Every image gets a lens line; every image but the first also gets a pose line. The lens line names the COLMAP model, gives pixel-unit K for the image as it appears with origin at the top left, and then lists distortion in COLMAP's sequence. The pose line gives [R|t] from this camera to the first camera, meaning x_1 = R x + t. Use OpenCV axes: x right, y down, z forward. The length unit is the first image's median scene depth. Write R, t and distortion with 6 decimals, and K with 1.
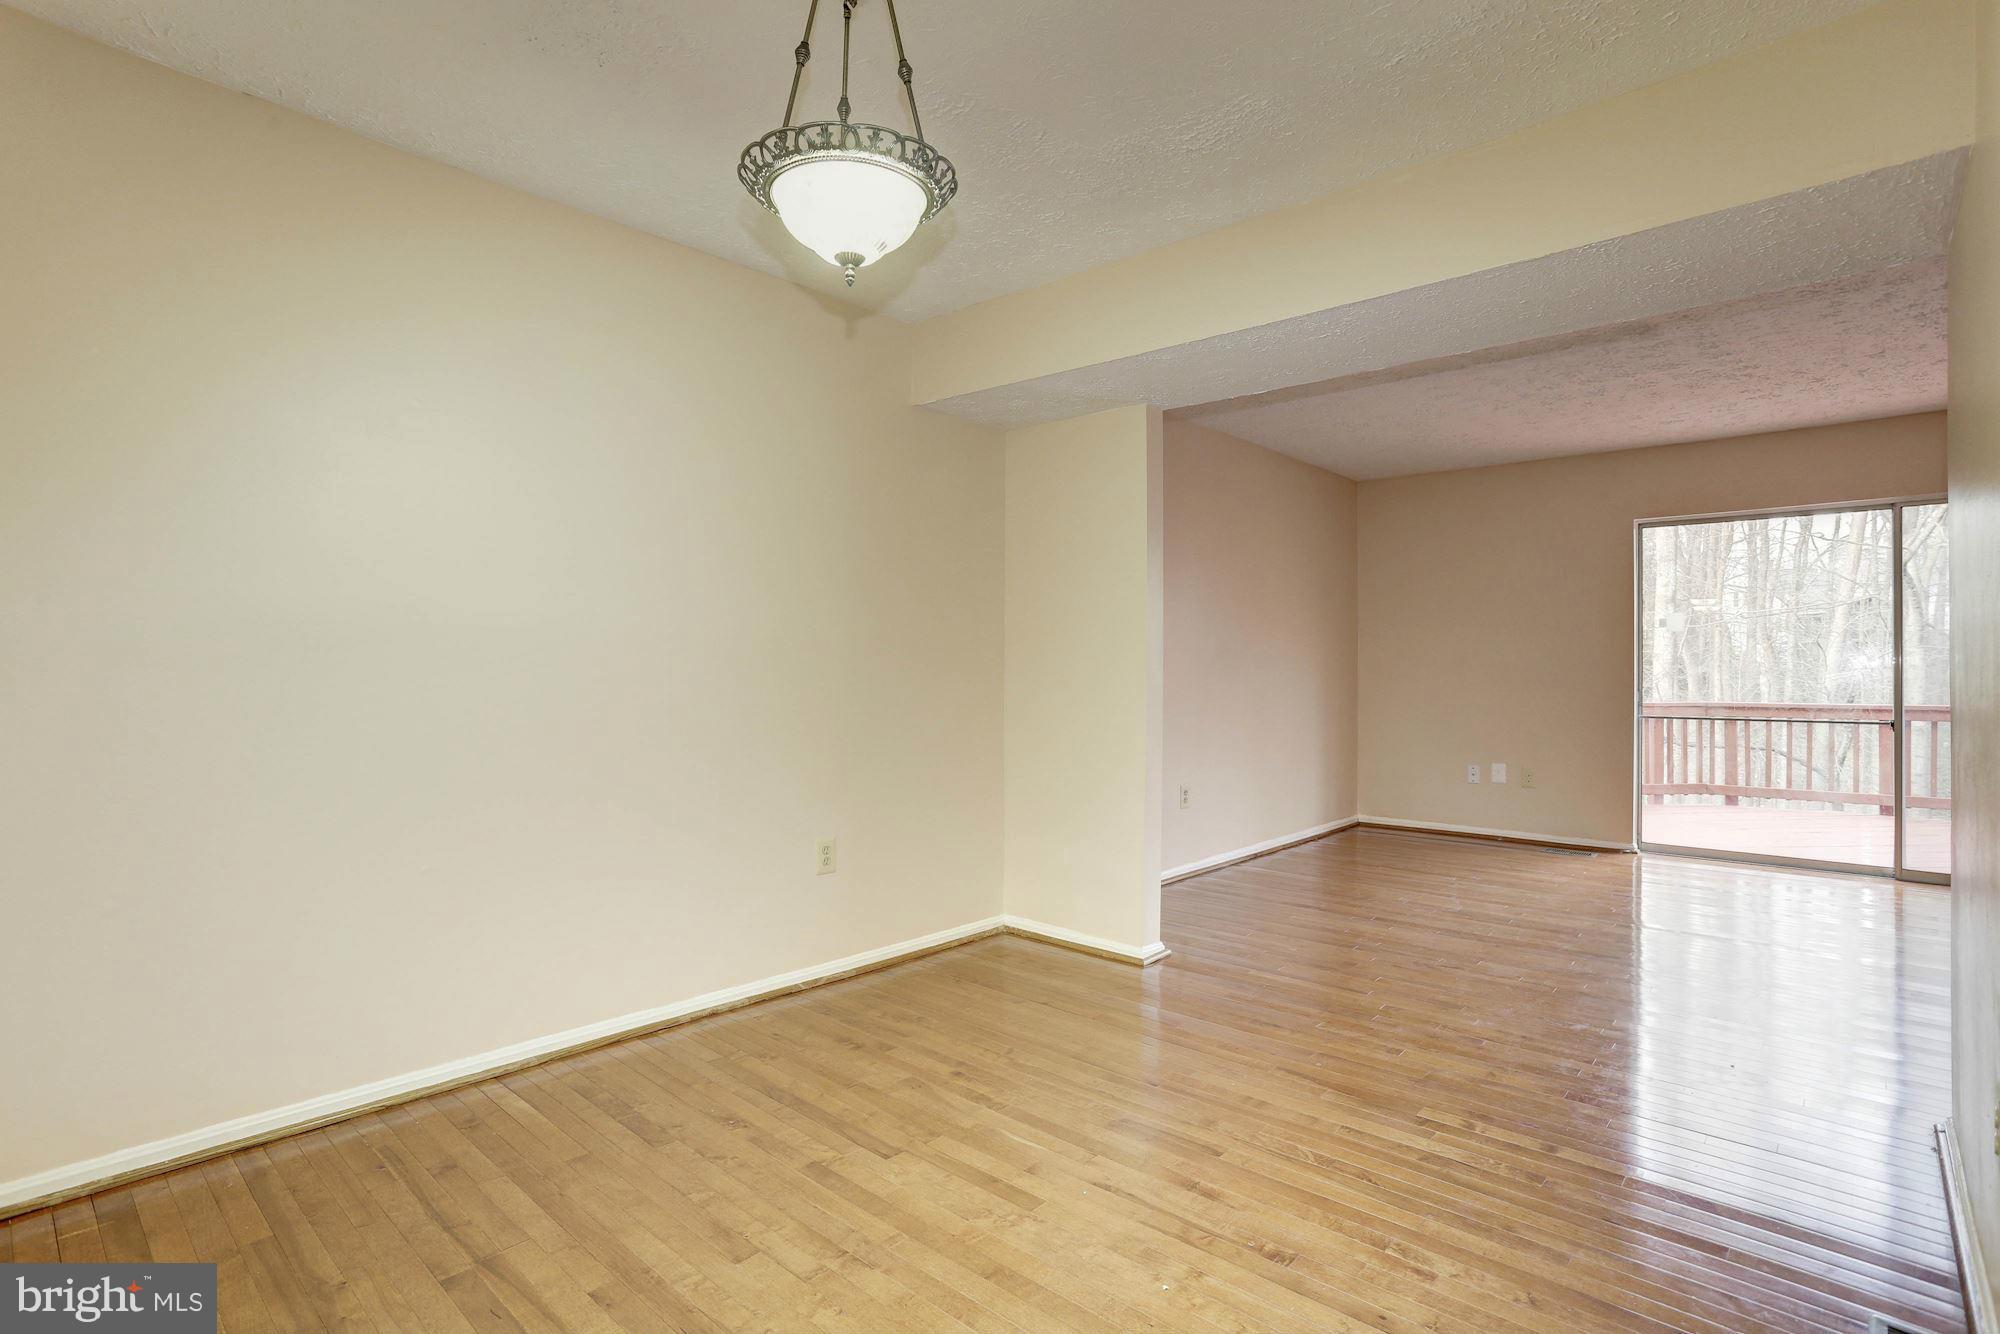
lens RADIAL K [[972.8, 0, 997.8], [0, 972.8, 659.1], [0, 0, 1]] dist [-0.040568, 0.009625]
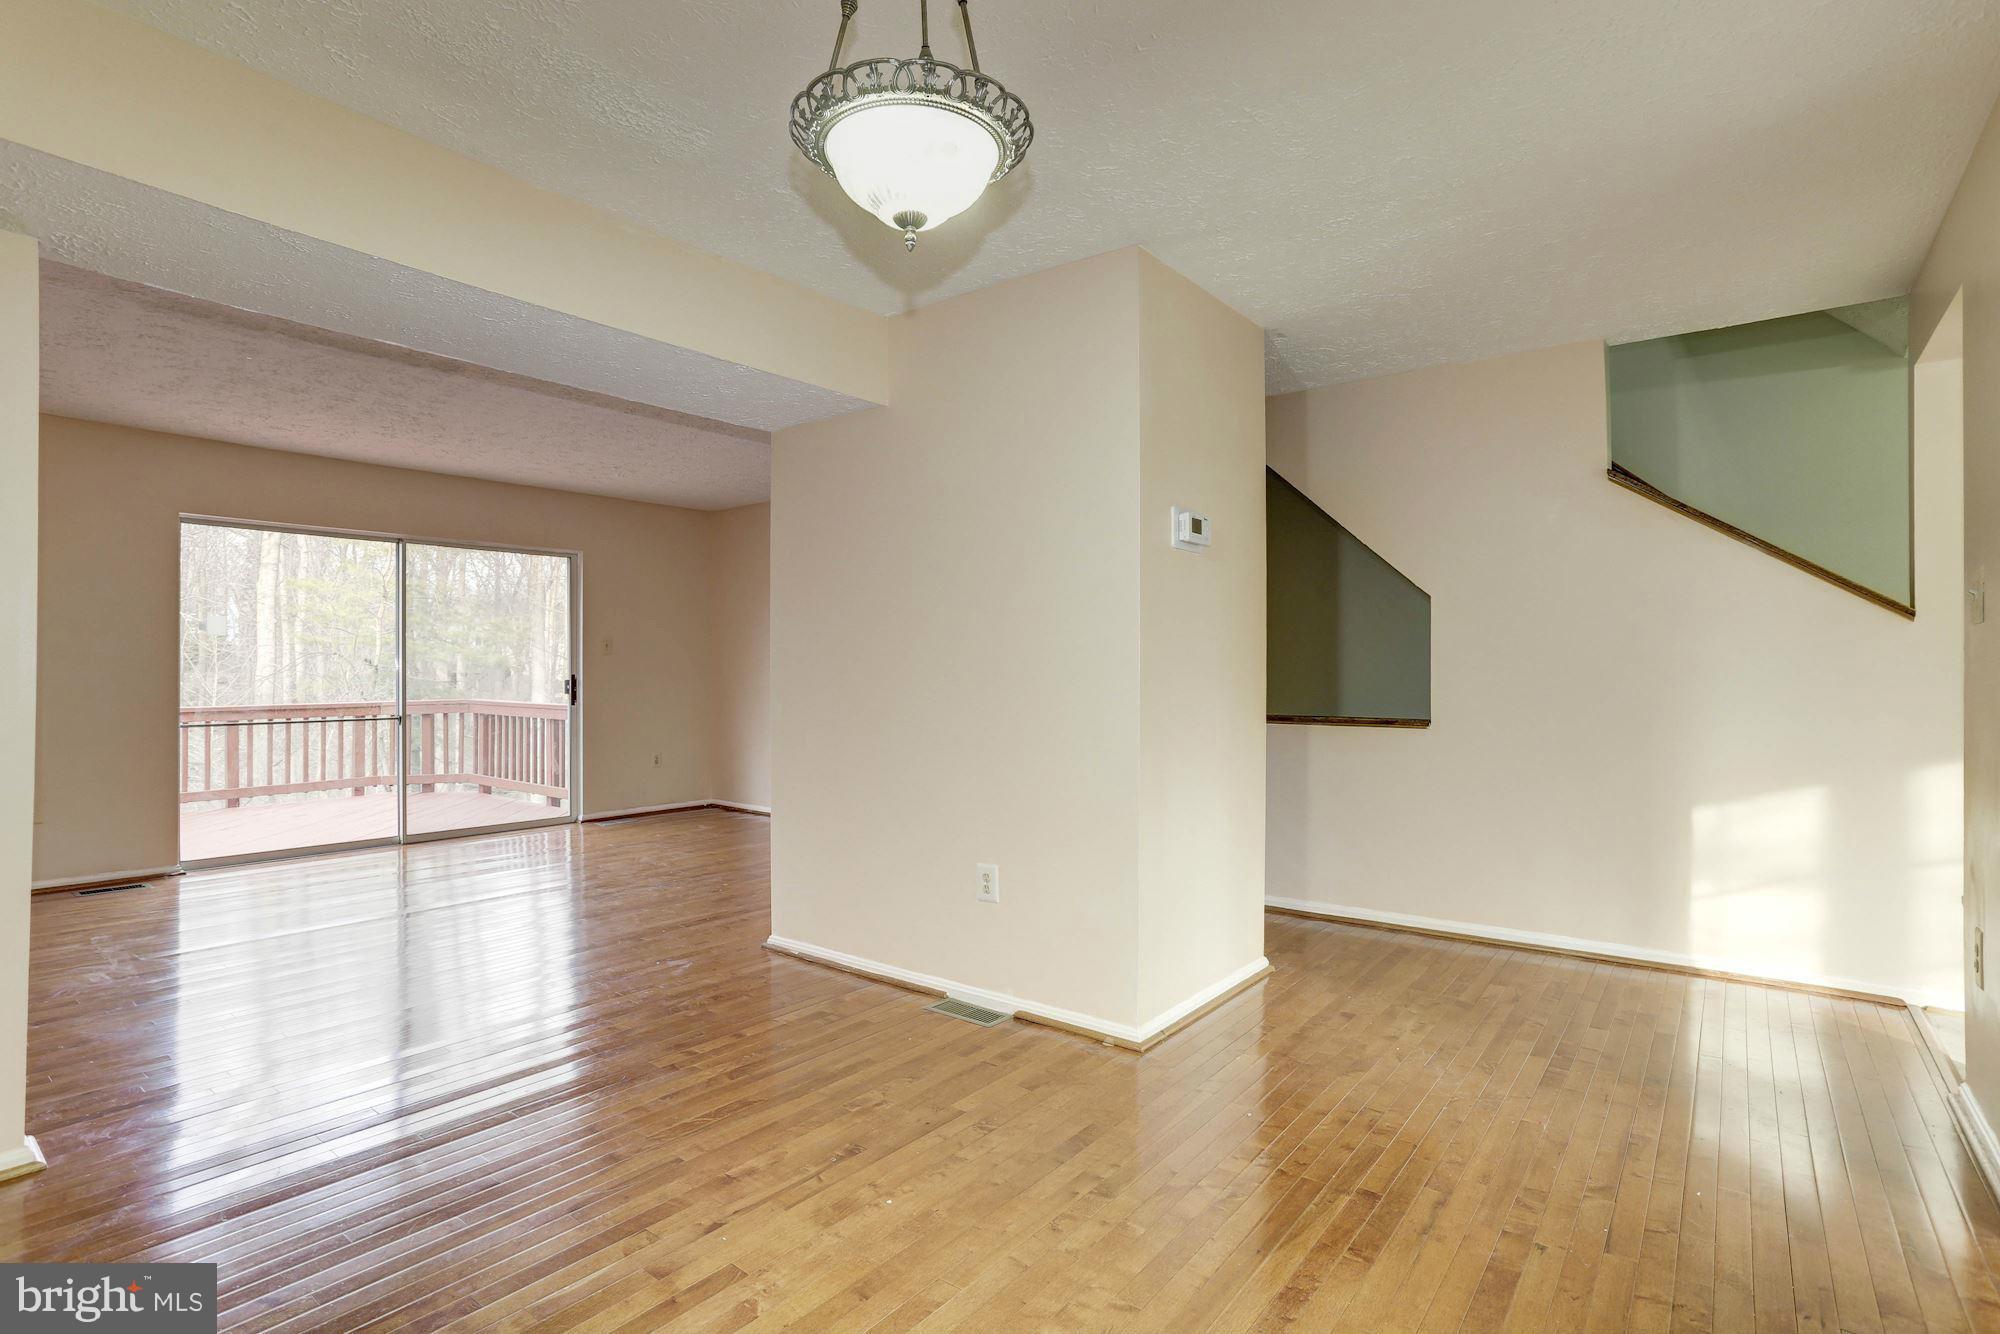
lens RADIAL K [[972.8, 0, 978.2], [0, 972.8, 667.0], [0, 0, 1]] dist [-0.040568, 0.009625]
pose [[-0.052835, 0.002500, 0.998600, -0.326436], [-0.007937, 0.999964, -0.002924, 0.000003], [-0.998572, -0.008080, -0.052813, 0.308126]]
